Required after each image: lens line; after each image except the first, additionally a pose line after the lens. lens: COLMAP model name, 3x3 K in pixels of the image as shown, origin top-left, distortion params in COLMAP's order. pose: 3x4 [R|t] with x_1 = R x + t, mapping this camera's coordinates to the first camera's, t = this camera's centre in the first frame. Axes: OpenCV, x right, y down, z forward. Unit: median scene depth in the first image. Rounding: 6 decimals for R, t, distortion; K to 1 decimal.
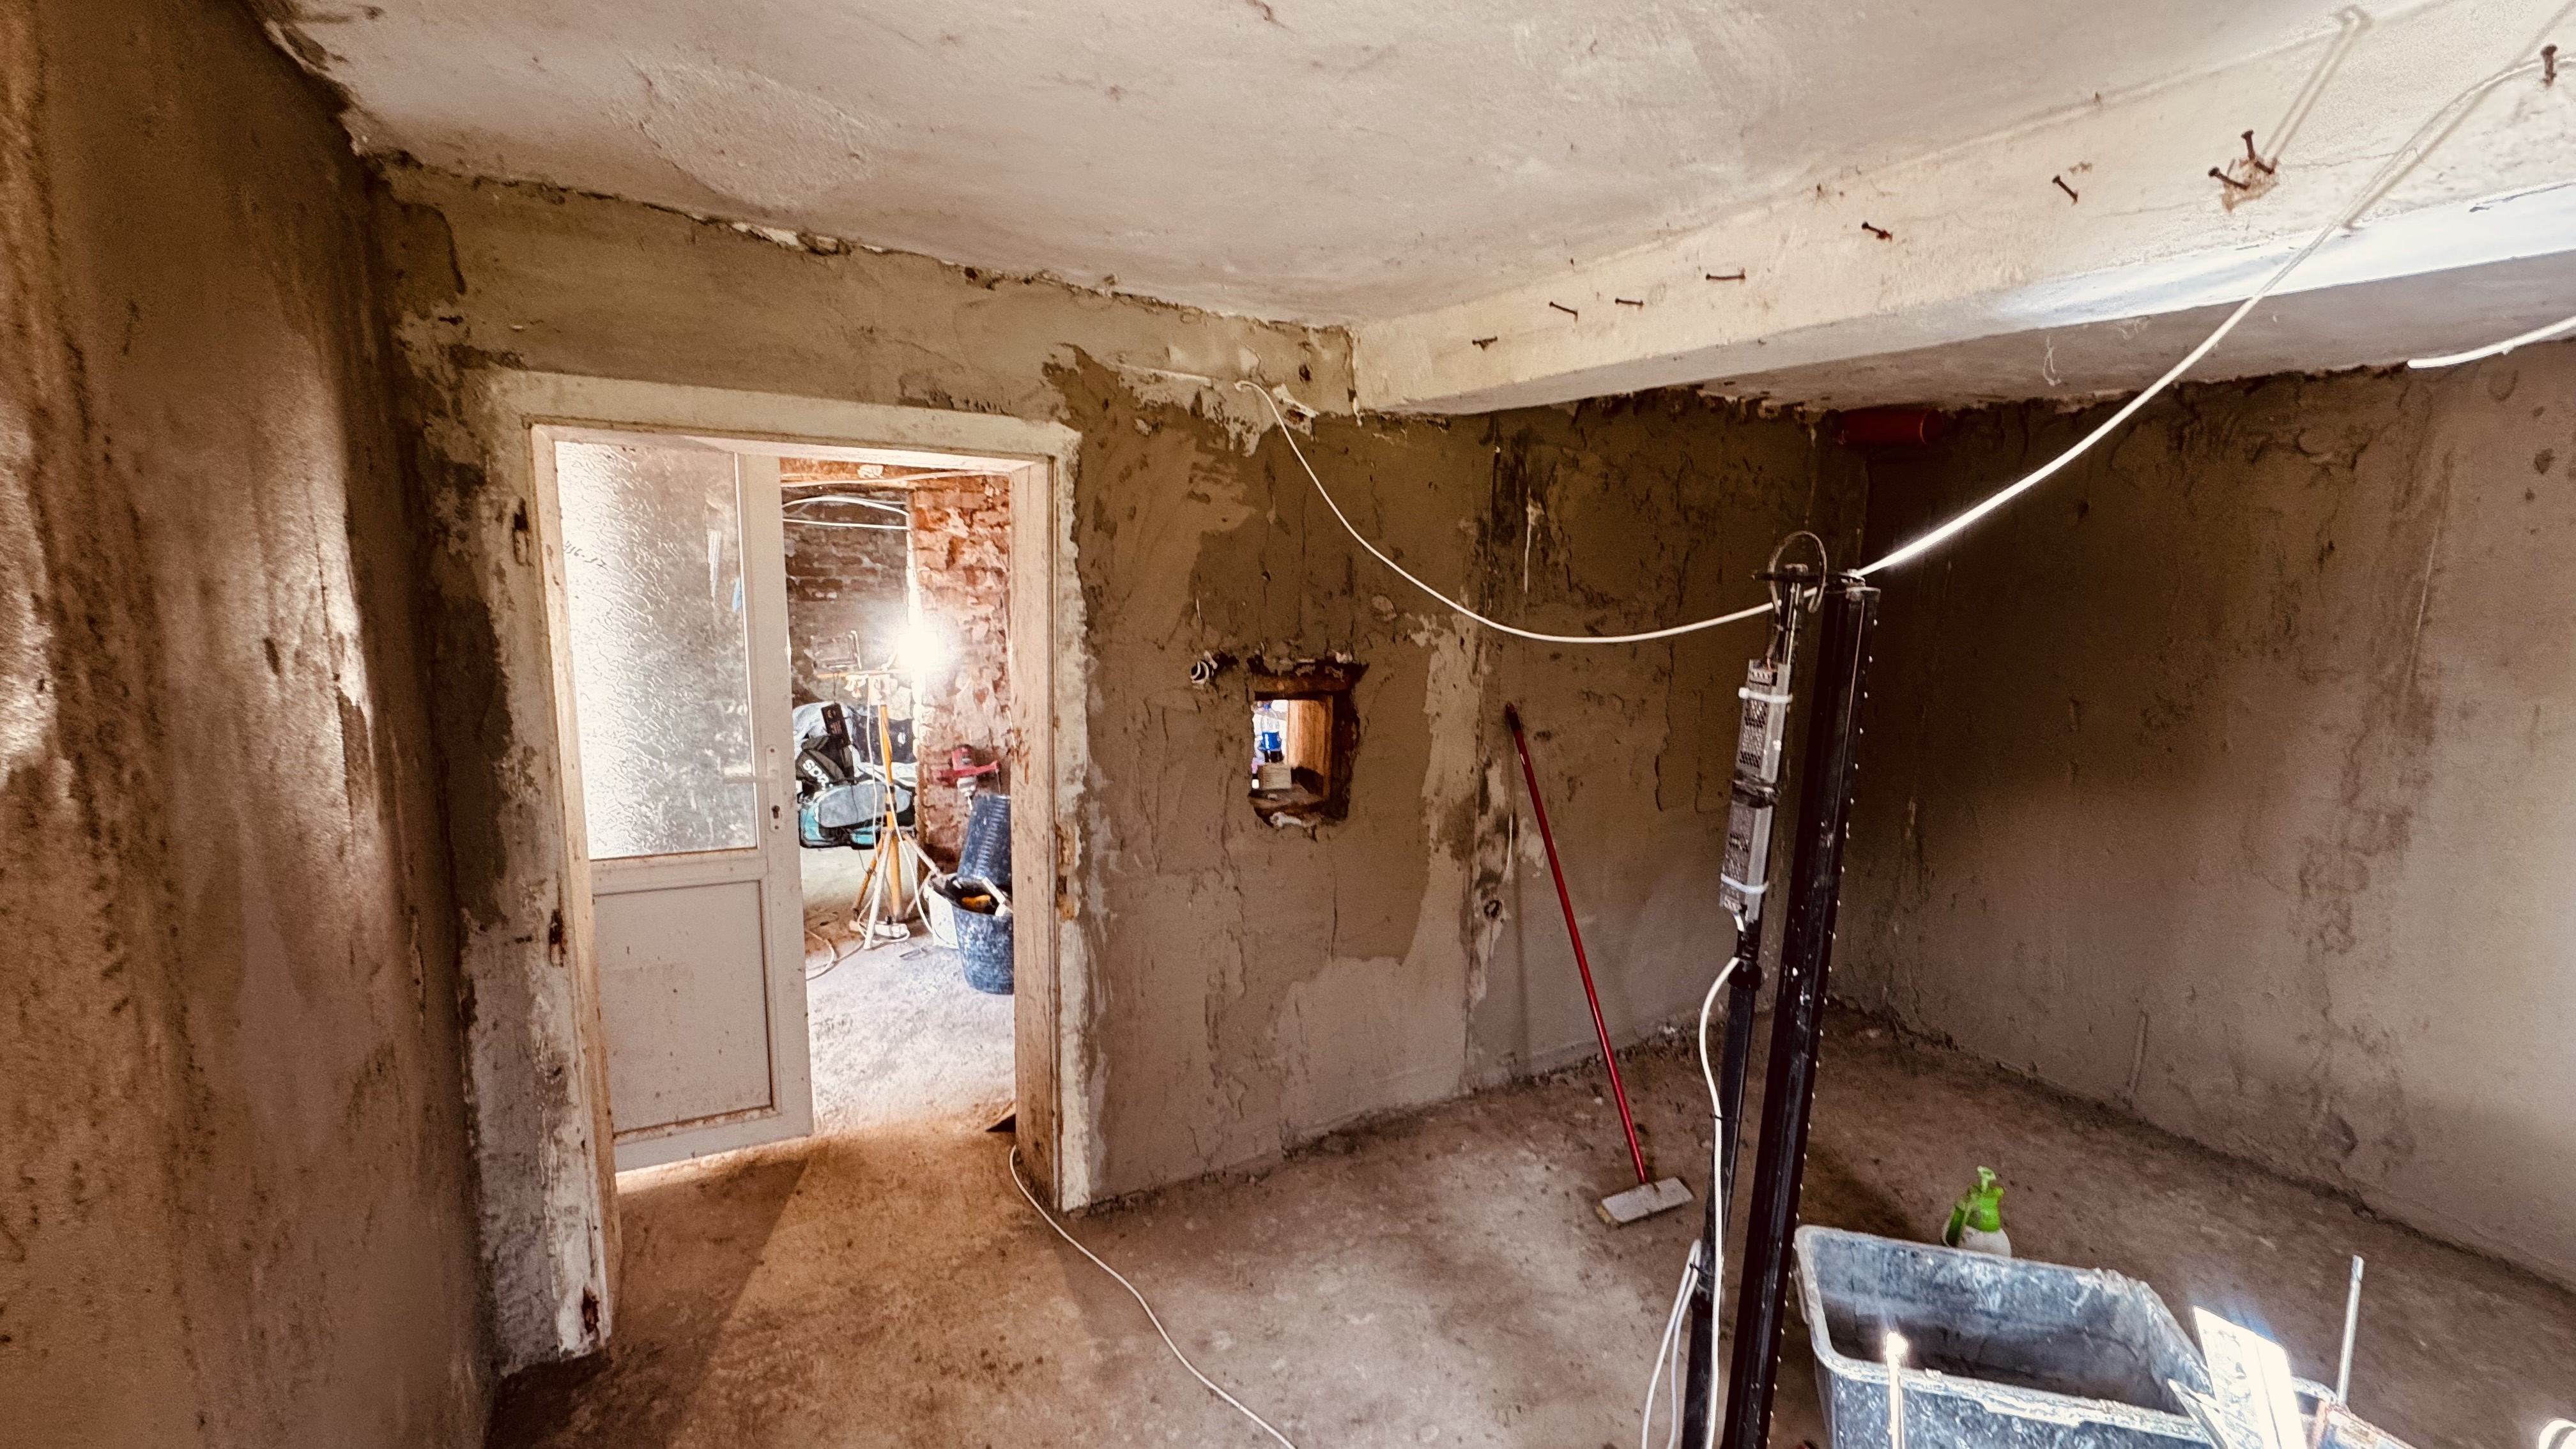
lens RADIAL K [[1028.0, 0, 1293.2], [0, 1028.0, 731.0], [0, 0, 1]] dist [-0.003452, 0.000519]
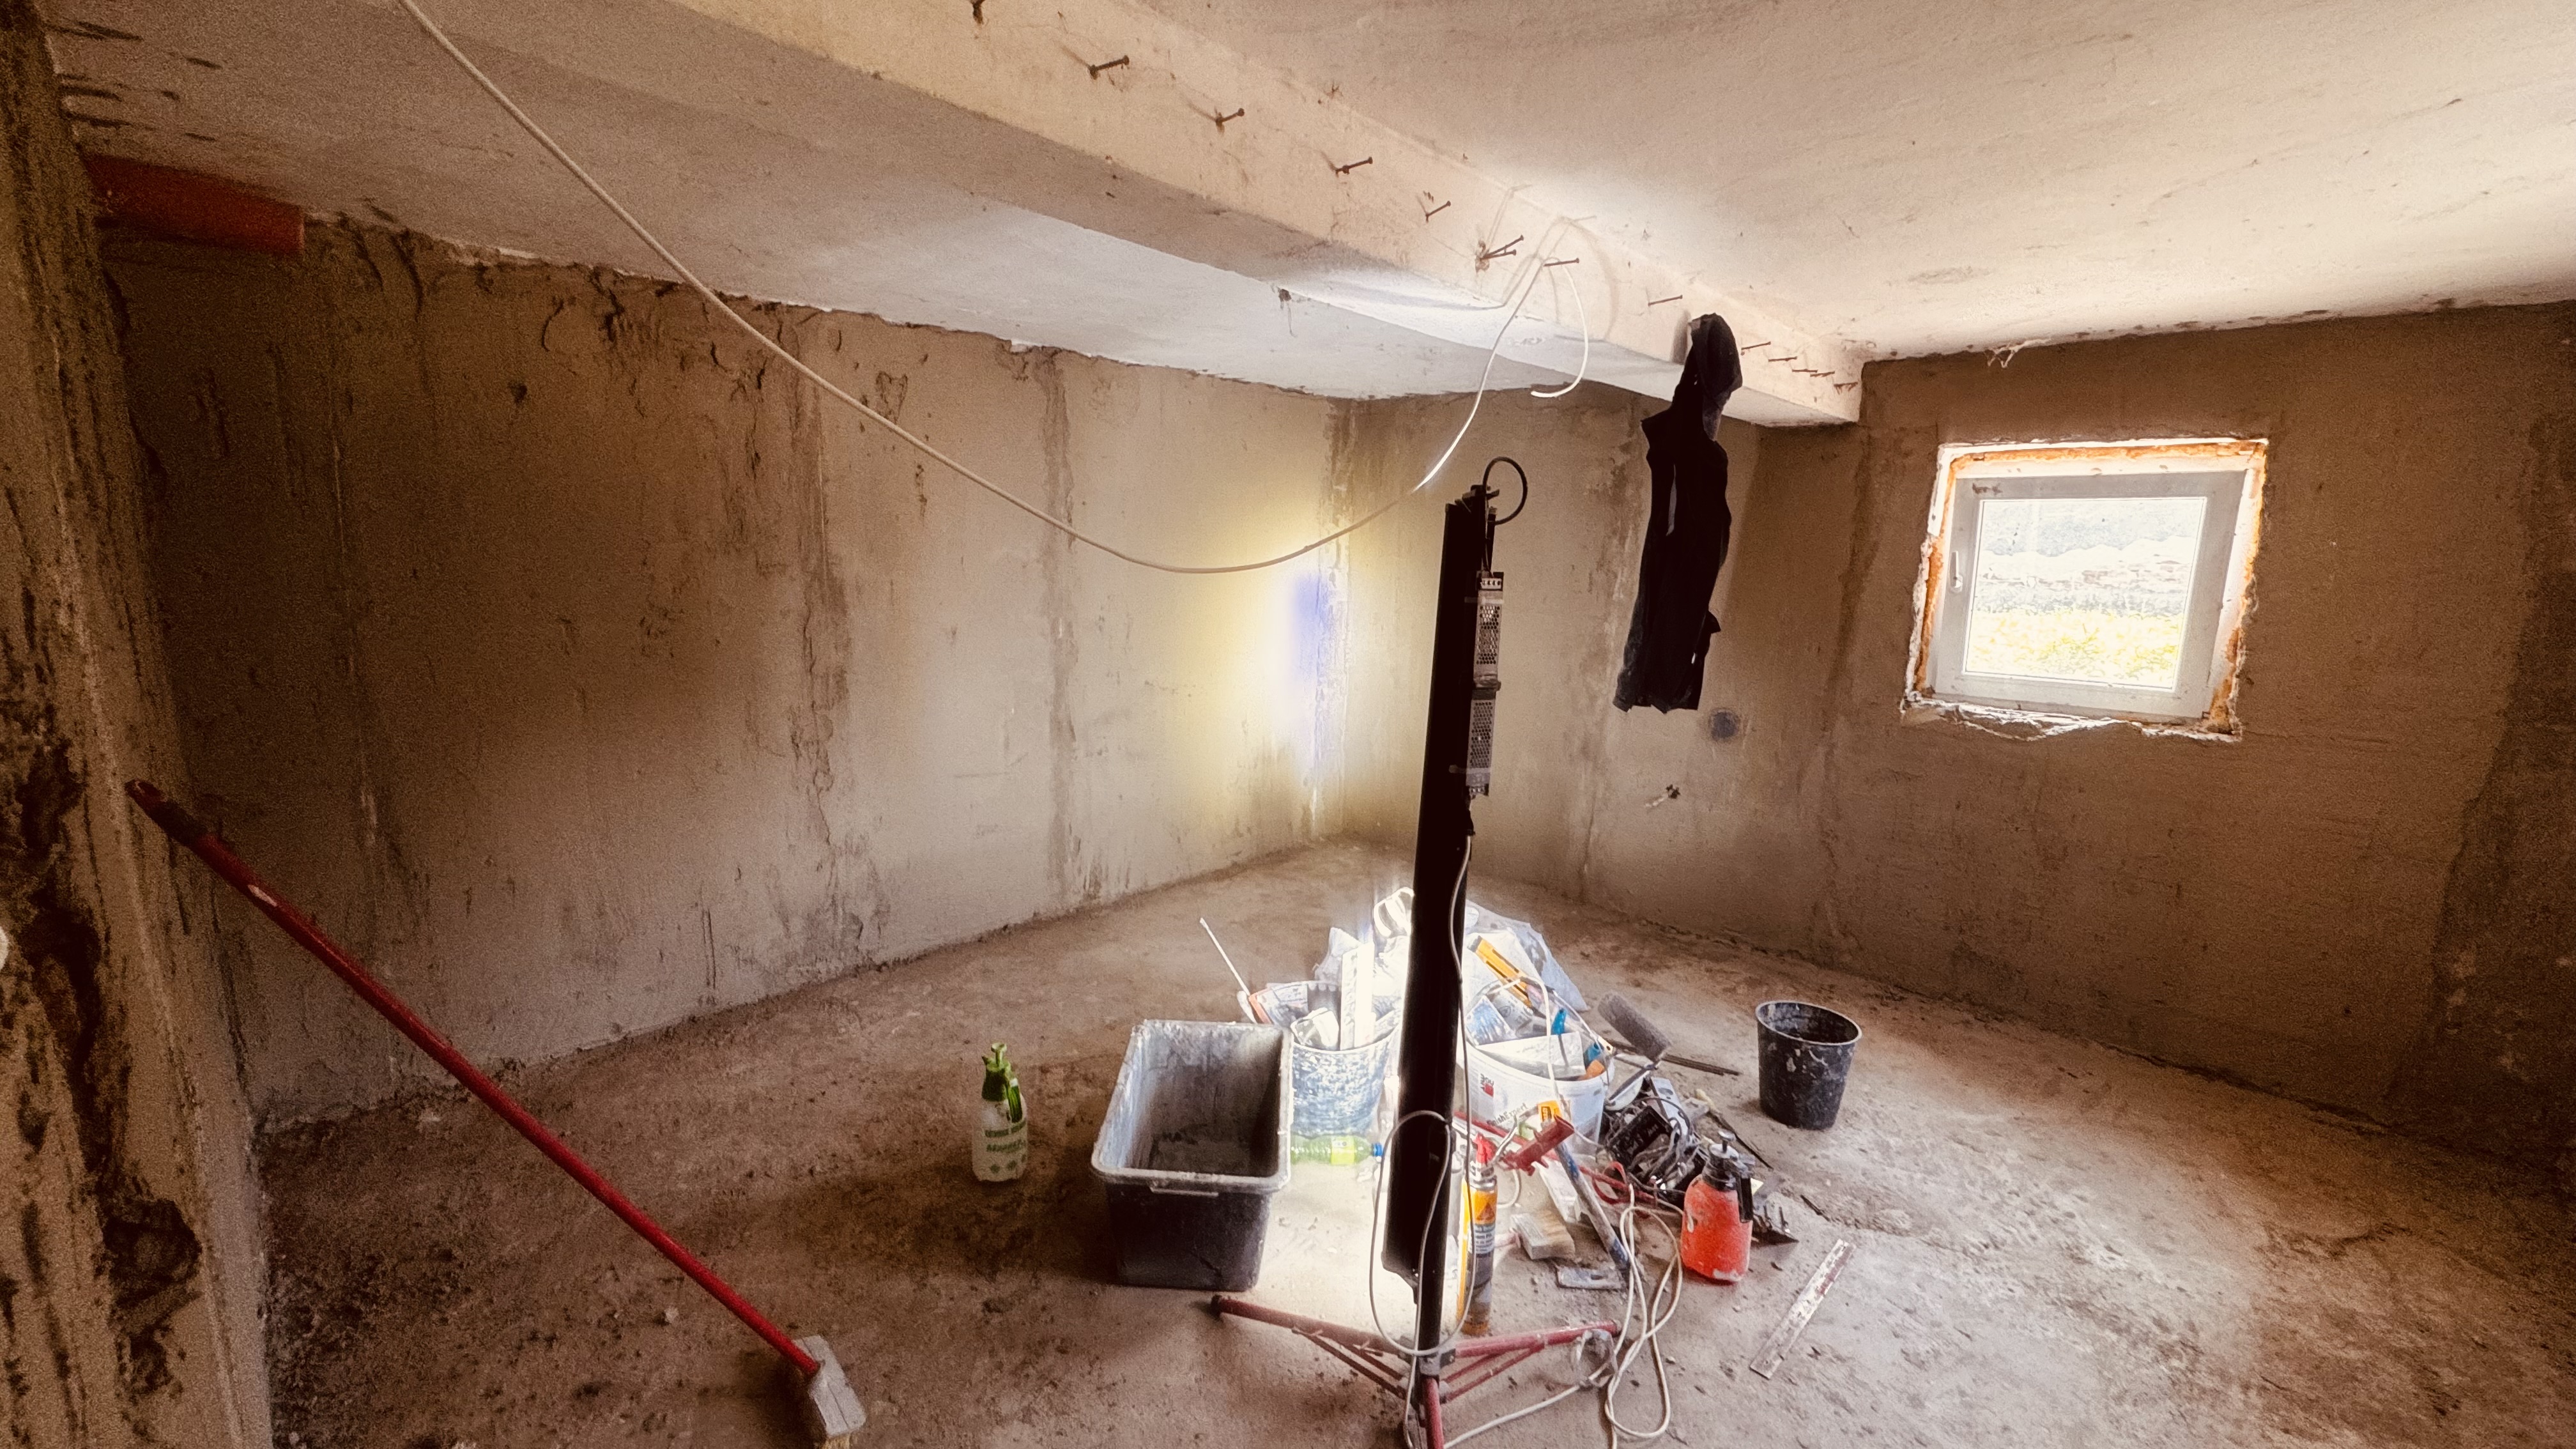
lens RADIAL K [[1028.0, 0, 1278.4], [0, 1028.0, 722.1], [0, 0, 1]] dist [-0.003452, 0.000519]
pose [[-0.275353, -0.201486, 0.939991, -0.168334], [0.111967, 0.964414, 0.239519, -0.059645], [-0.954800, 0.171200, -0.242995, 0.446099]]
